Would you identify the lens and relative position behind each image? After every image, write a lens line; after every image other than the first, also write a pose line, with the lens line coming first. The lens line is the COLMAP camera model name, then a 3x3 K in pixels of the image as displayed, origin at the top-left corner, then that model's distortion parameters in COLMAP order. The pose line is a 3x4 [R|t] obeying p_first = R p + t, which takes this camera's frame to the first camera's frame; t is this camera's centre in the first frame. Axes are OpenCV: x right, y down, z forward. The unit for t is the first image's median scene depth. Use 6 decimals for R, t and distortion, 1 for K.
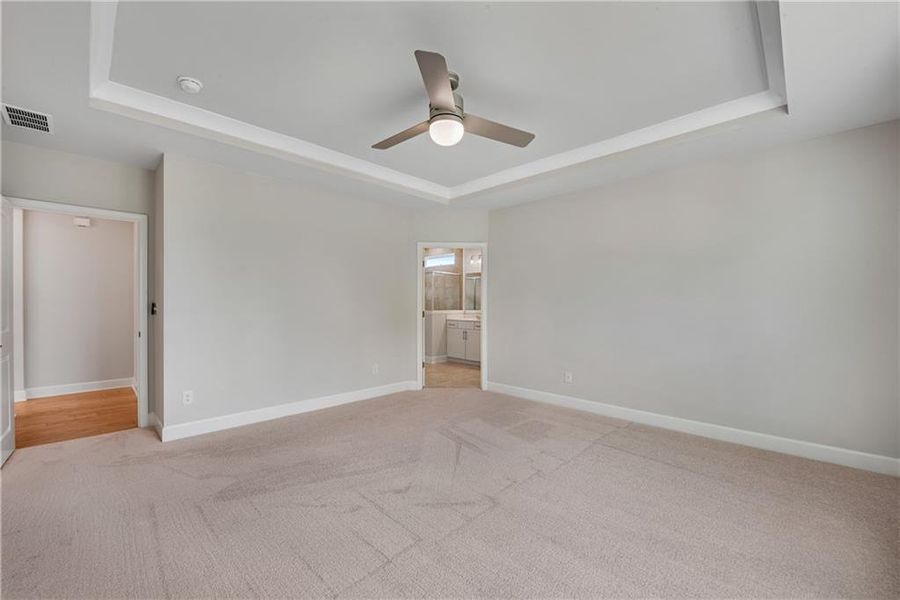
lens RADIAL K [[376.2, 0, 460.4], [0, 376.2, 315.9], [0, 0, 1]] dist [0.001467, -0.000017]
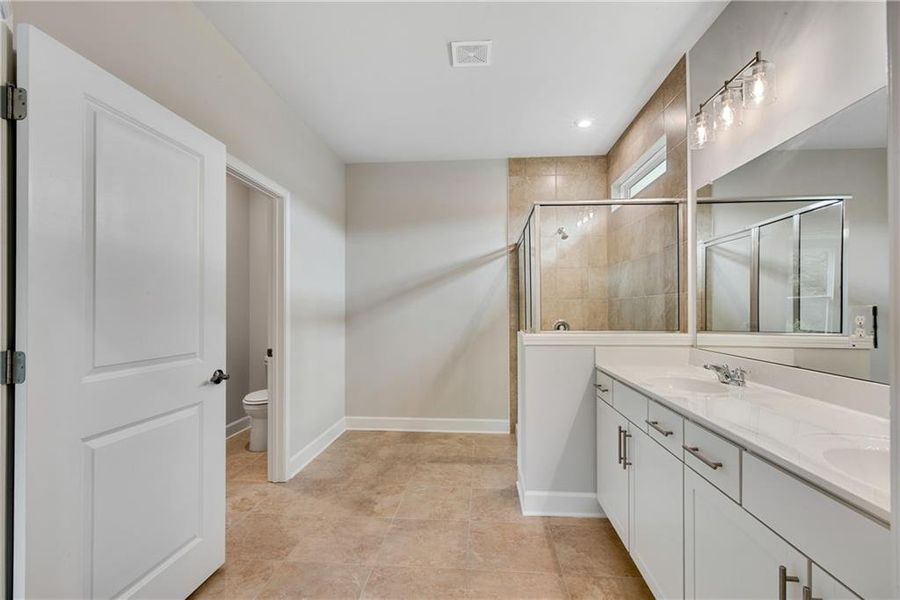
lens RADIAL K [[423.7, 0, 449.3], [0, 423.7, 305.6], [0, 0, 1]] dist [-0.000579, -0.000233]
pose [[0.631491, -0.011546, -0.775297, 0.134376], [-0.020769, 0.999278, -0.031799, -0.022881], [0.775105, 0.036183, 0.630796, 0.717942]]
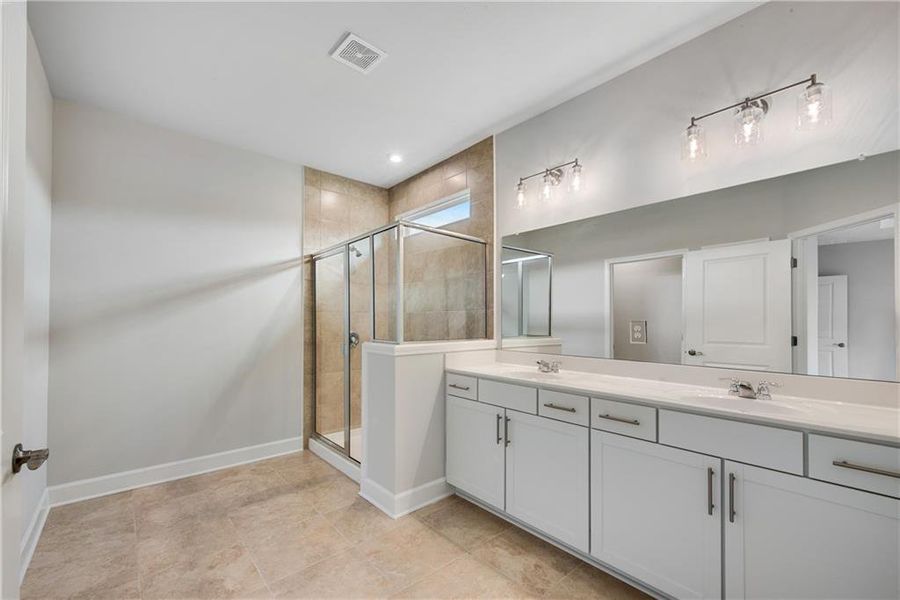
lens RADIAL K [[376.2, 0, 460.4], [0, 376.2, 315.9], [0, 0, 1]] dist [0.001467, -0.000017]
pose [[0.997811, -0.004060, -0.065999, -0.001223], [0.001002, 0.998927, -0.046306, -0.022352], [0.066116, 0.046139, 0.996745, 0.671573]]
